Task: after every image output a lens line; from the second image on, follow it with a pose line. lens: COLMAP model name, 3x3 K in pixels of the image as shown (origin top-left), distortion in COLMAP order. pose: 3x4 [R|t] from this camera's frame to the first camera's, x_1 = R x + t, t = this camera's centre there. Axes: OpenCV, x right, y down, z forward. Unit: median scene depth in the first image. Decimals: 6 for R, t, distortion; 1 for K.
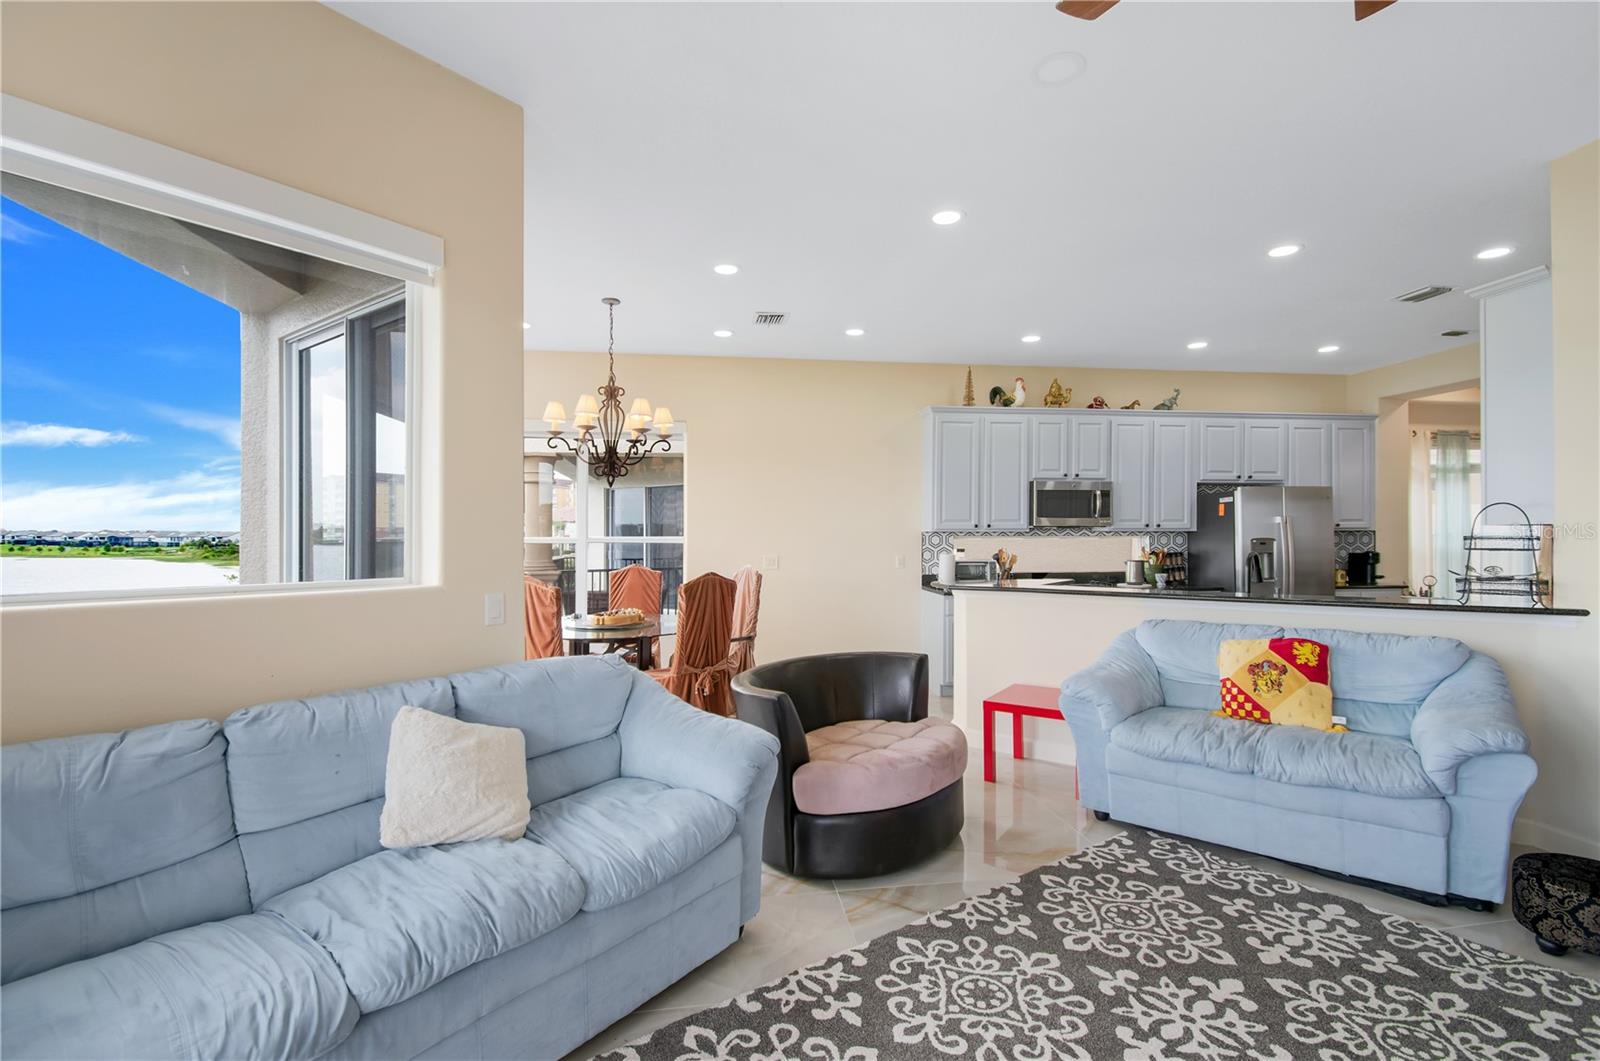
lens RADIAL K [[697.9, 0, 808.2], [0, 697.9, 532.0], [0, 0, 1]] dist [0.014233, -0.021324]
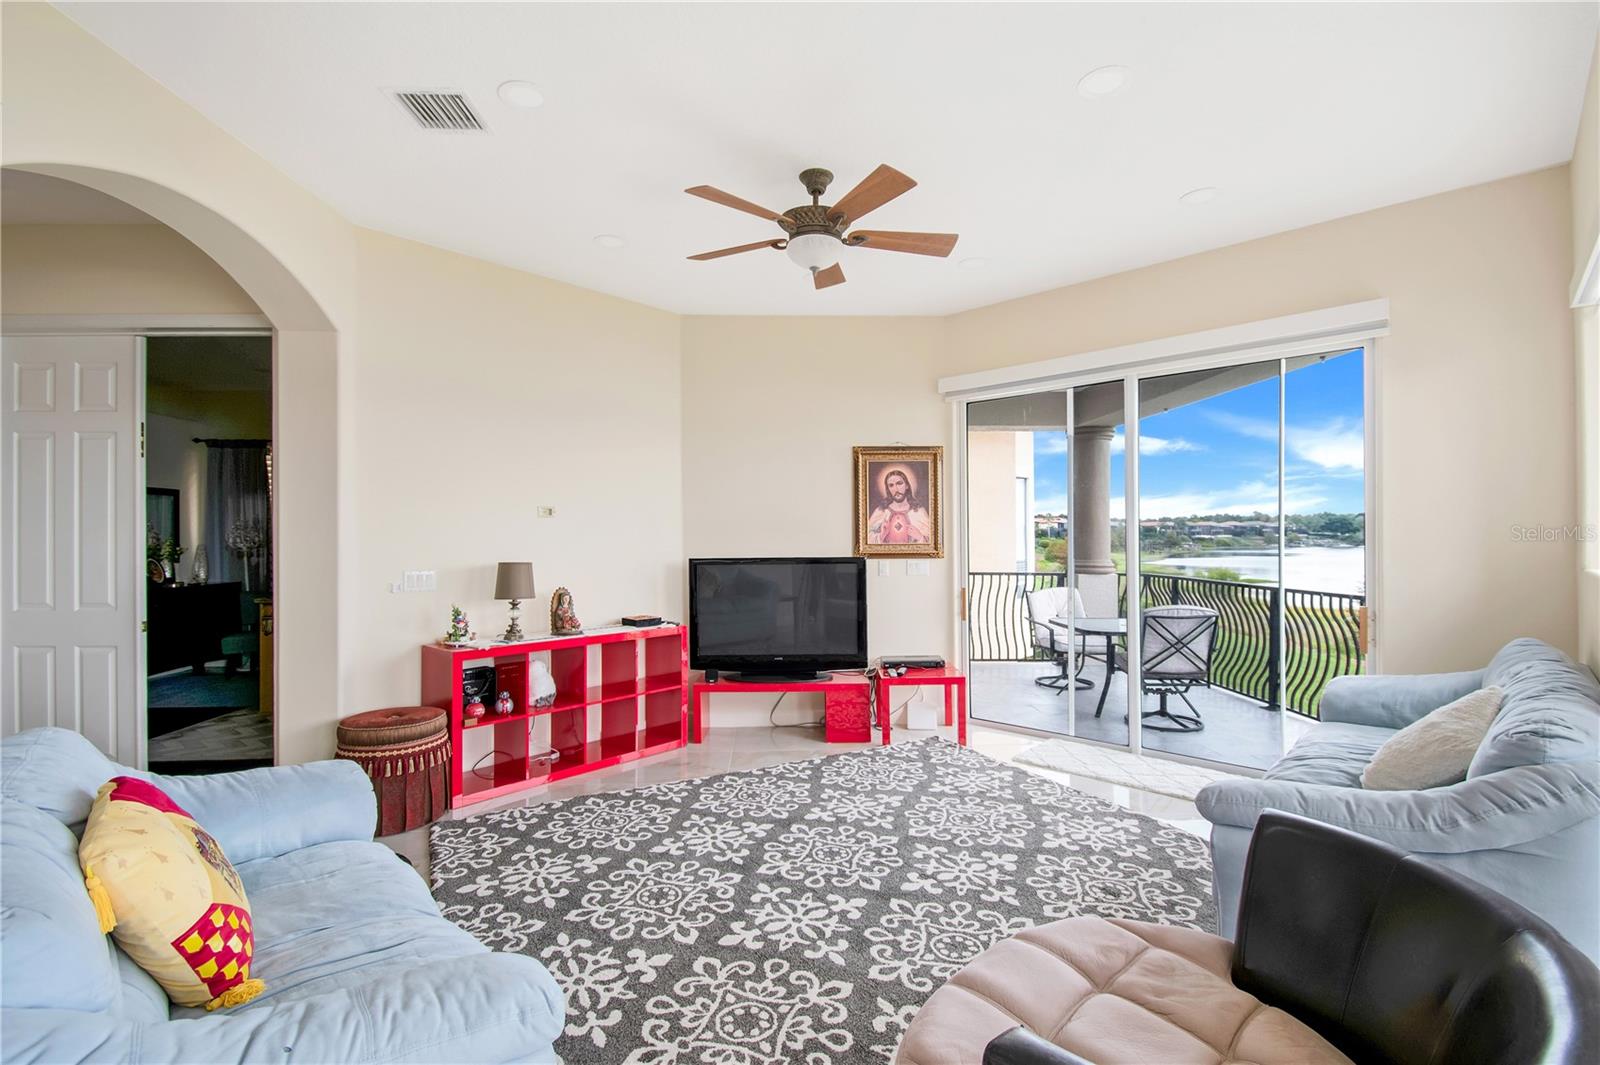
lens RADIAL K [[734.2, 0, 809.3], [0, 734.2, 535.0], [0, 0, 1]] dist [0.011239, -0.000147]
pose [[-0.995327, 0.005702, 0.096390, 0.234829], [0.004780, 0.999941, -0.009796, 0.005374], [-0.096440, -0.009289, -0.995295, 1.416076]]
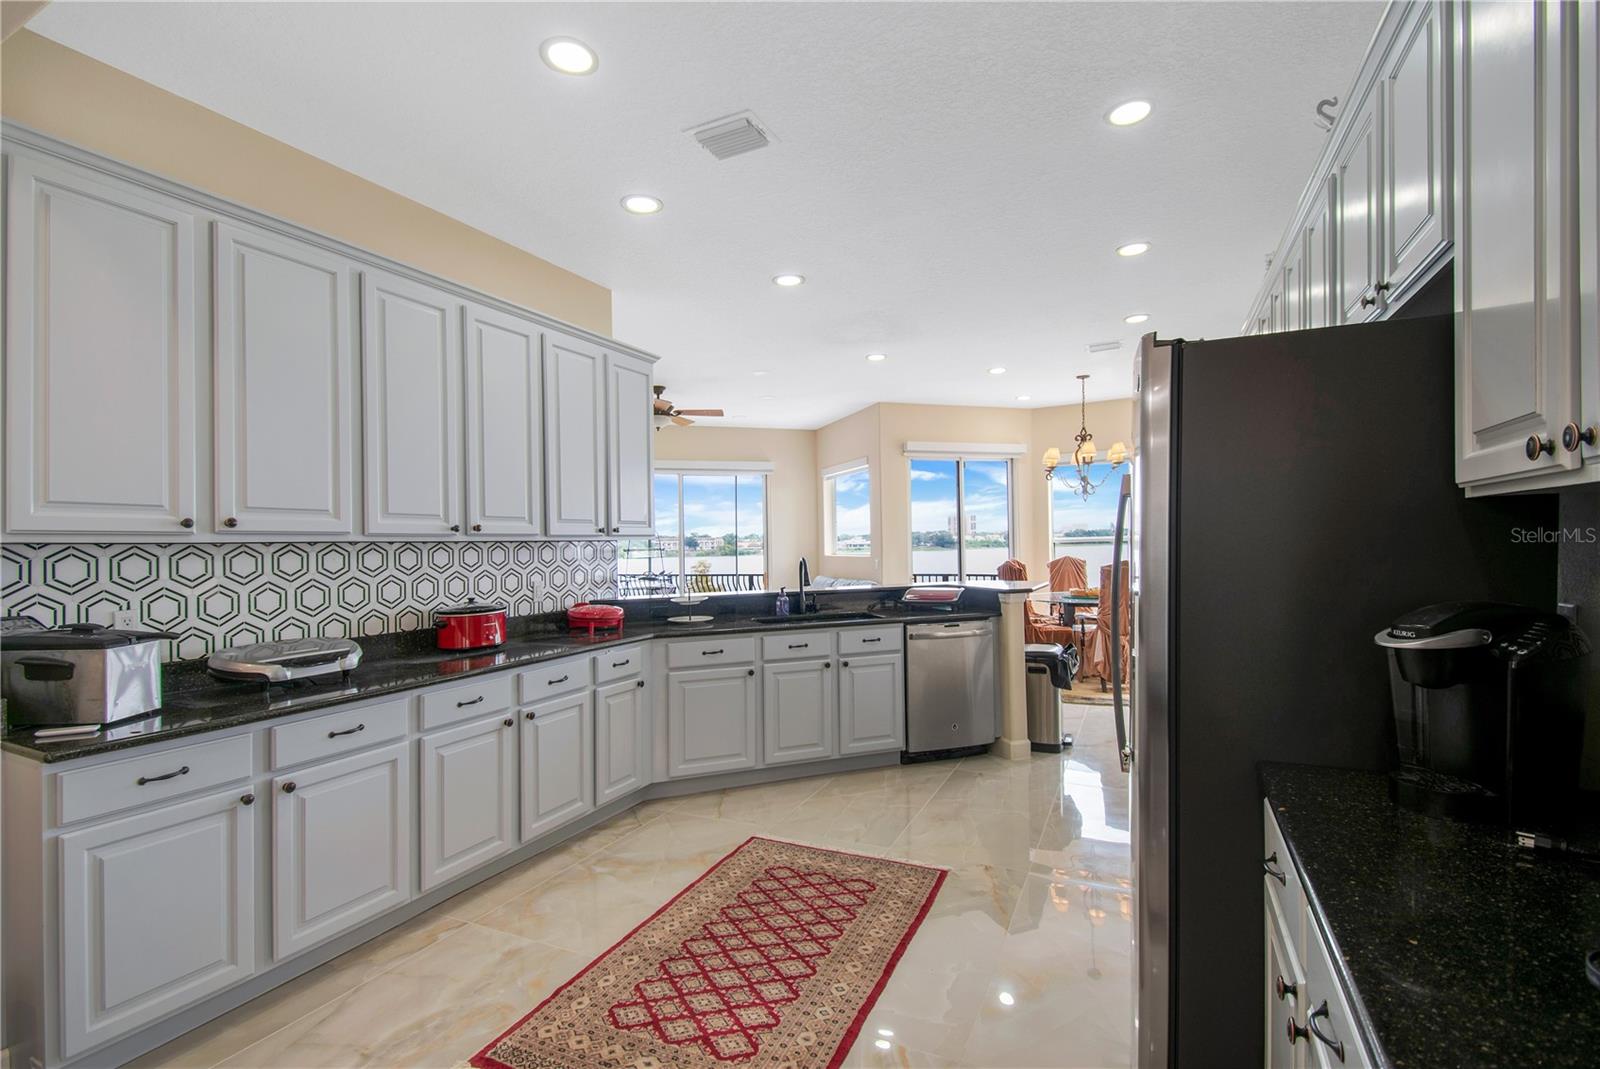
lens RADIAL K [[727.6, 0, 793.2], [0, 727.6, 538.7], [0, 0, 1]] dist [-0.010927, -0.001244]
pose [[-0.557041, 0.003024, -0.830480, 2.032815], [0.025639, 0.999579, -0.013558, 0.012096], [0.830089, -0.028845, -0.556884, 2.029683]]
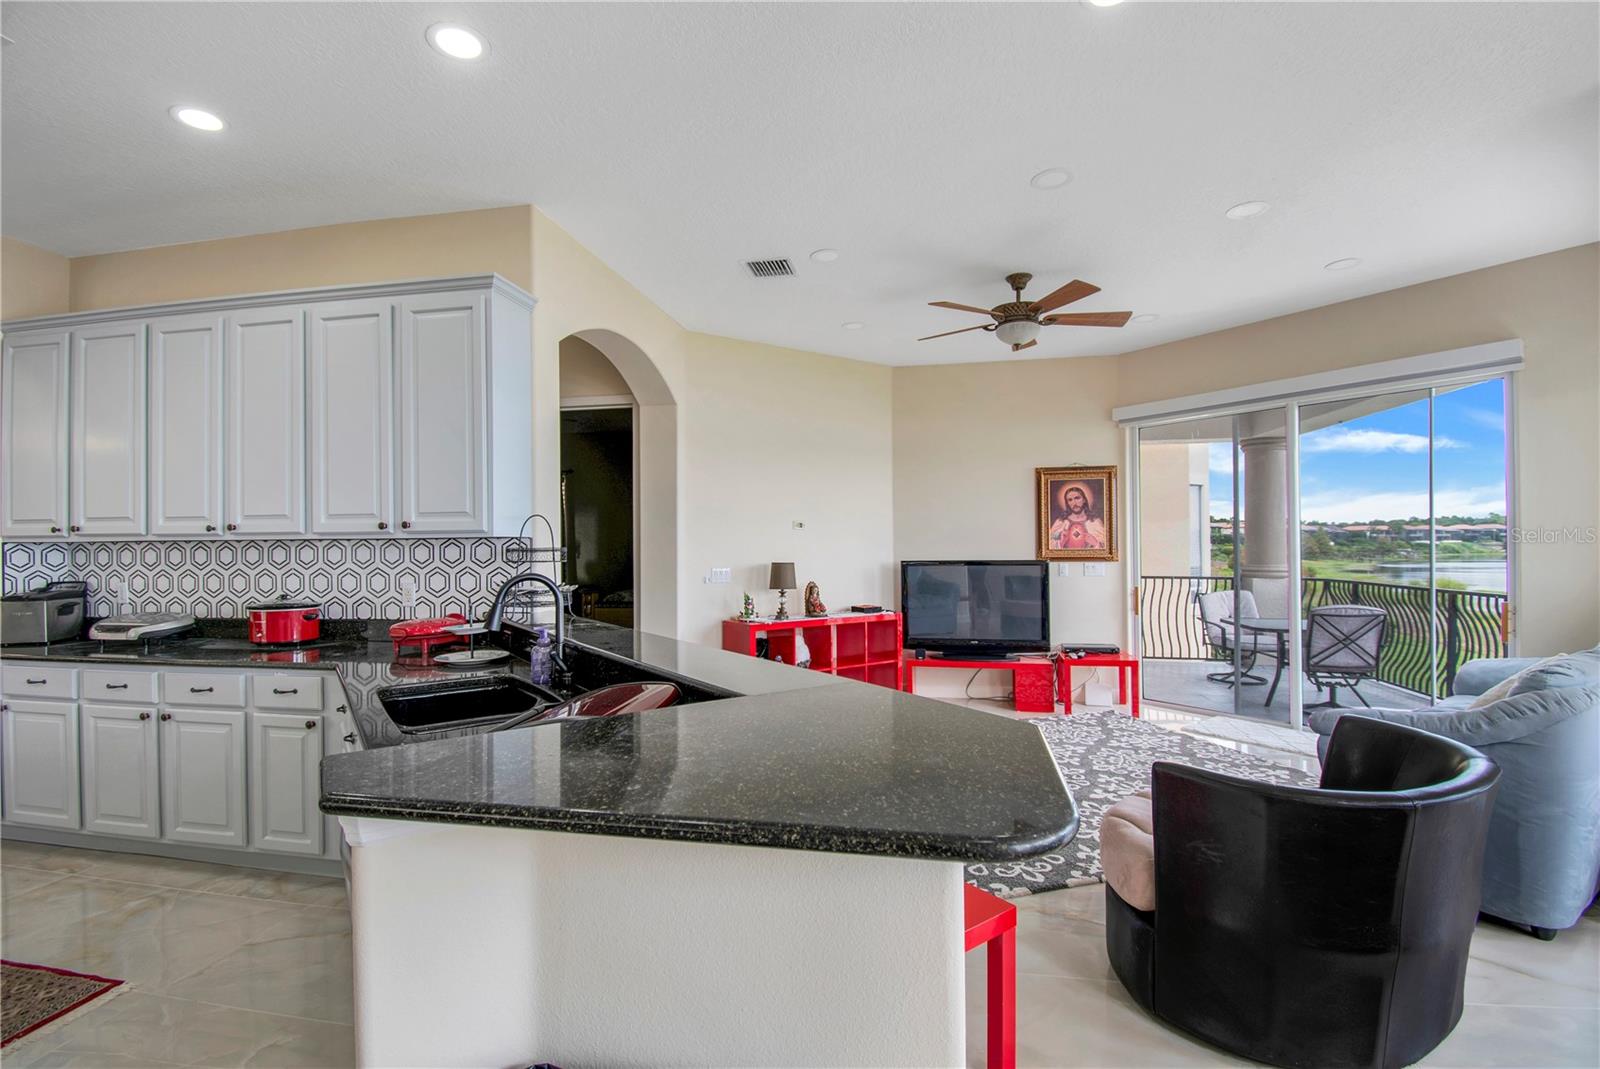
lens RADIAL K [[727.6, 0, 793.2], [0, 727.6, 538.7], [0, 0, 1]] dist [-0.010927, -0.001244]
pose [[-0.946853, 0.009675, 0.321520, 0.287976], [0.005069, 0.999872, -0.015161, 0.007943], [-0.321625, -0.012725, -0.946781, 1.829447]]
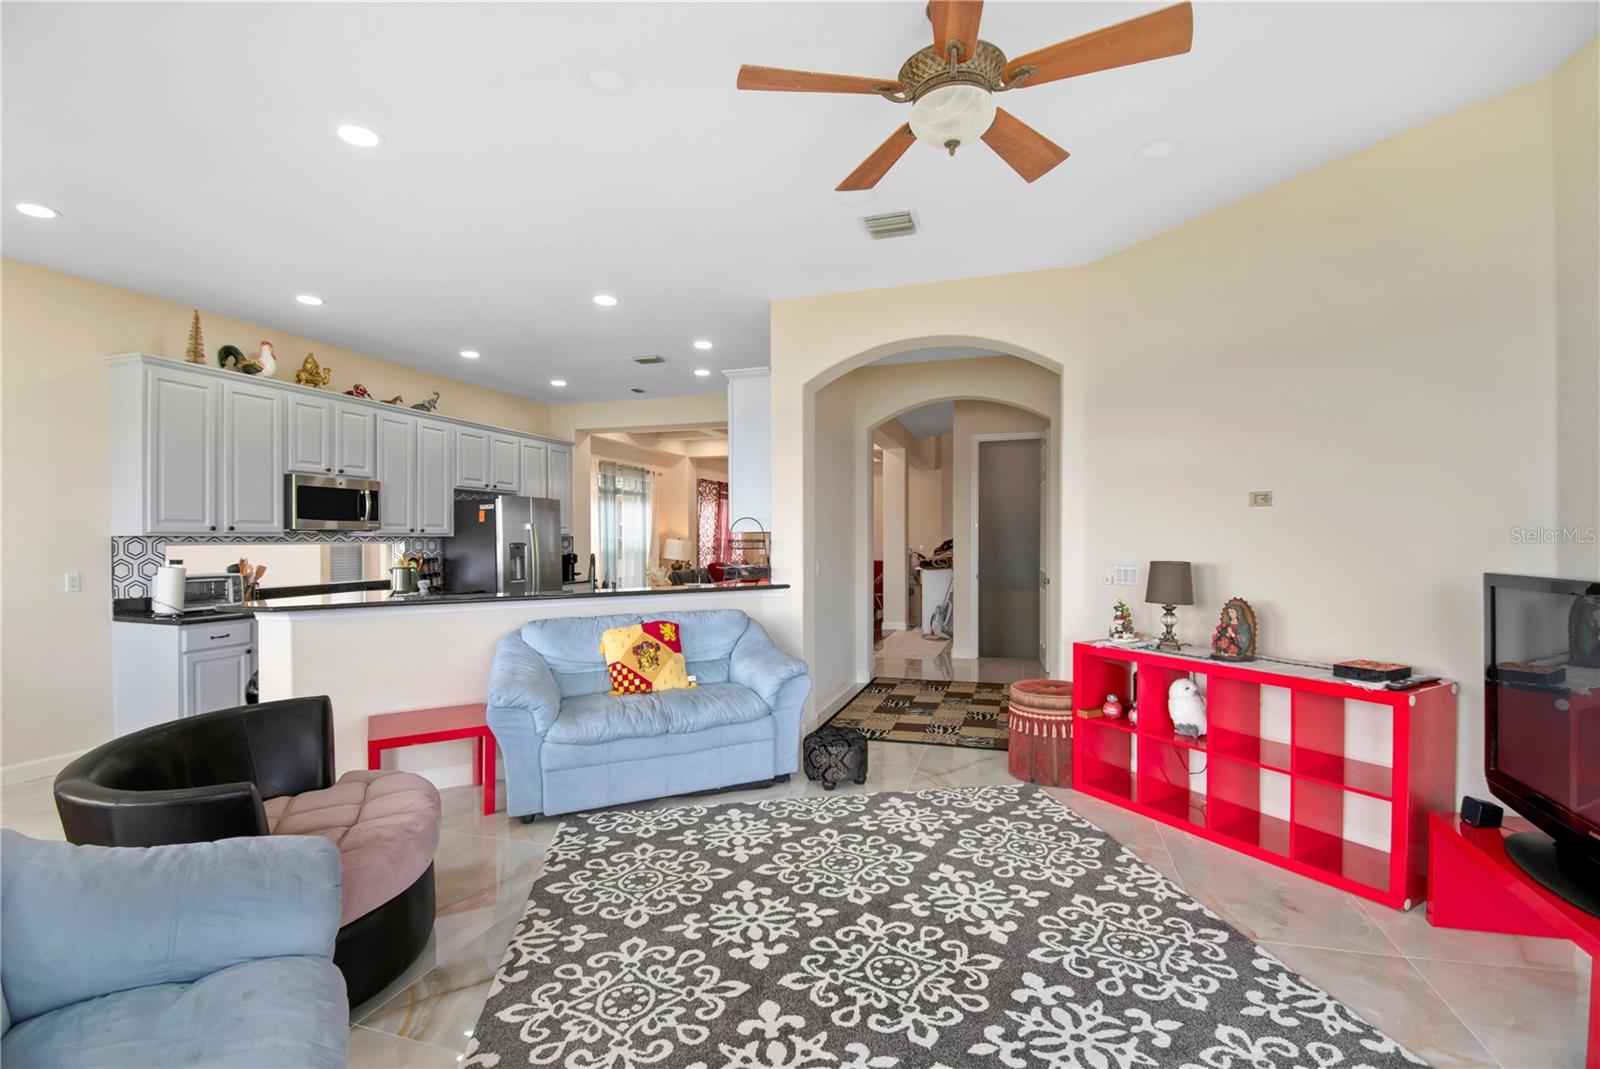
lens RADIAL K [[714.3, 0, 800.0], [0, 714.3, 553.2], [0, 0, 1]] dist [0.001507, -0.022521]
pose [[0.424273, -0.017003, 0.905374, -0.349825], [-0.000874, 0.999816, 0.019186, 0.005691], [-0.905534, -0.008931, 0.424180, 0.228714]]
